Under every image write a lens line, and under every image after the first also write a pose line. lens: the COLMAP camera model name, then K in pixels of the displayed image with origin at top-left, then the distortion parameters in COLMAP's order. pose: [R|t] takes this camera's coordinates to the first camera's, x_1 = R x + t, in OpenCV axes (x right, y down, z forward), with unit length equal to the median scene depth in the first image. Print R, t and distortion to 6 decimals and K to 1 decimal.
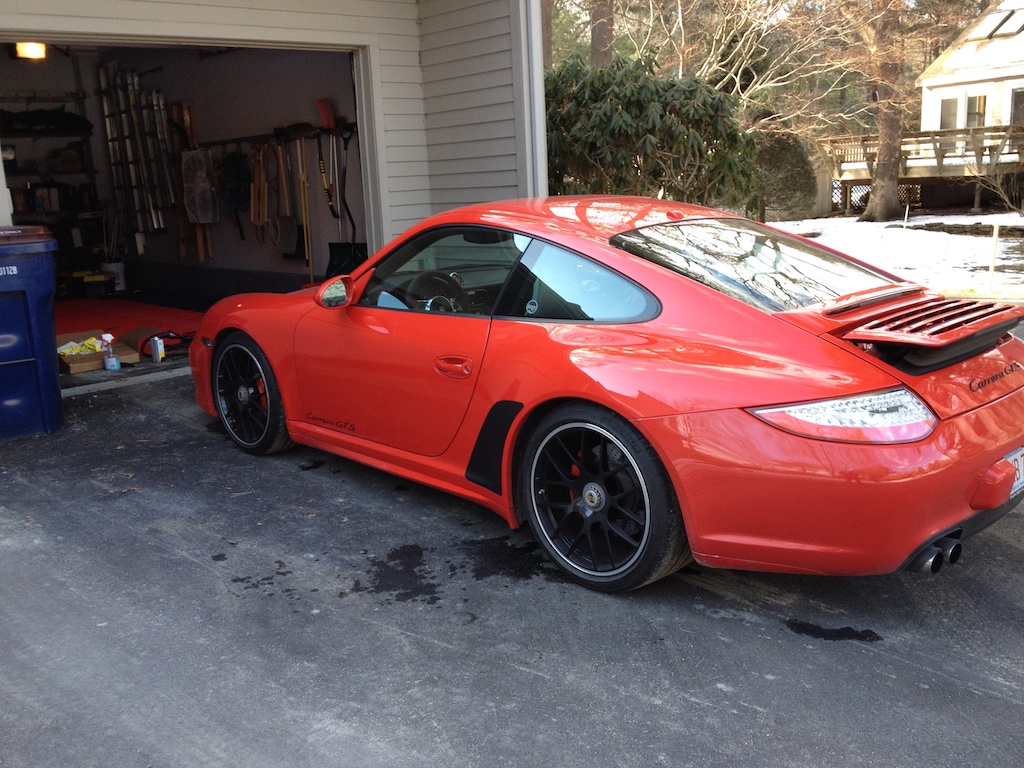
lens RADIAL K [[971.5, 0, 512.0], [0, 971.5, 384.0], [0, 0, 1]] dist [0.081301, -0.113811]
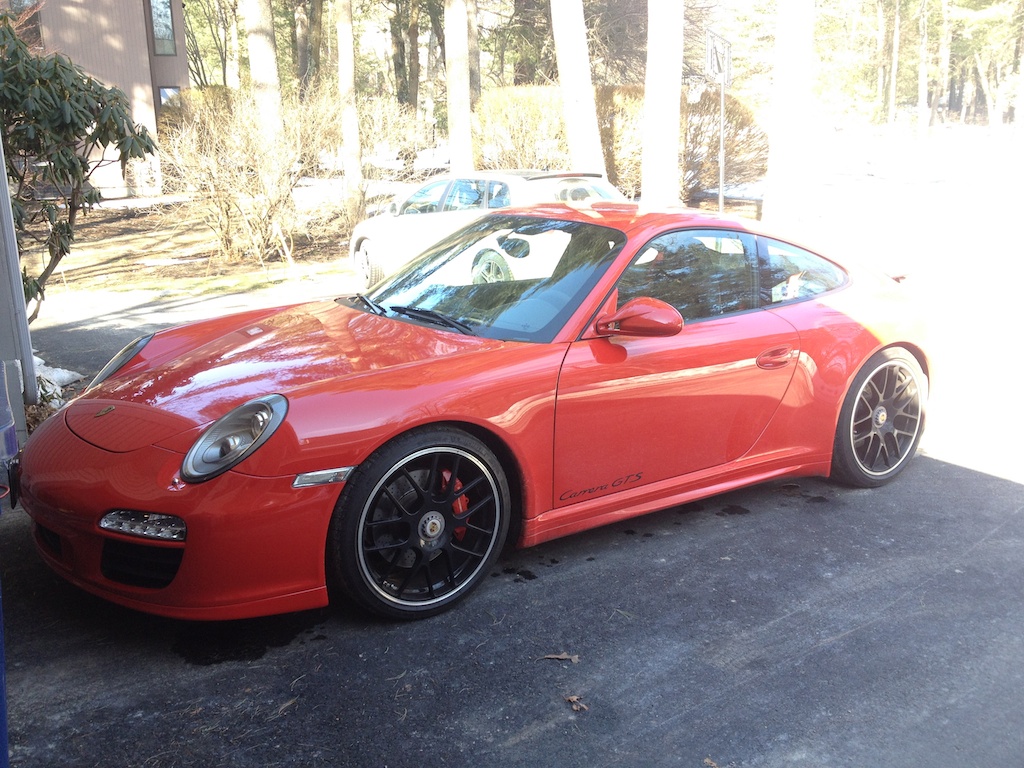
lens RADIAL K [[979.0, 0, 513.9], [0, 979.0, 382.1], [0, 0, 1]] dist [0.080889, -0.126423]
pose [[0.144258, -0.187798, 0.971556, -1.037889], [0.213846, 0.964542, 0.154690, -0.198251], [-0.966157, 0.185448, 0.179302, 0.981644]]
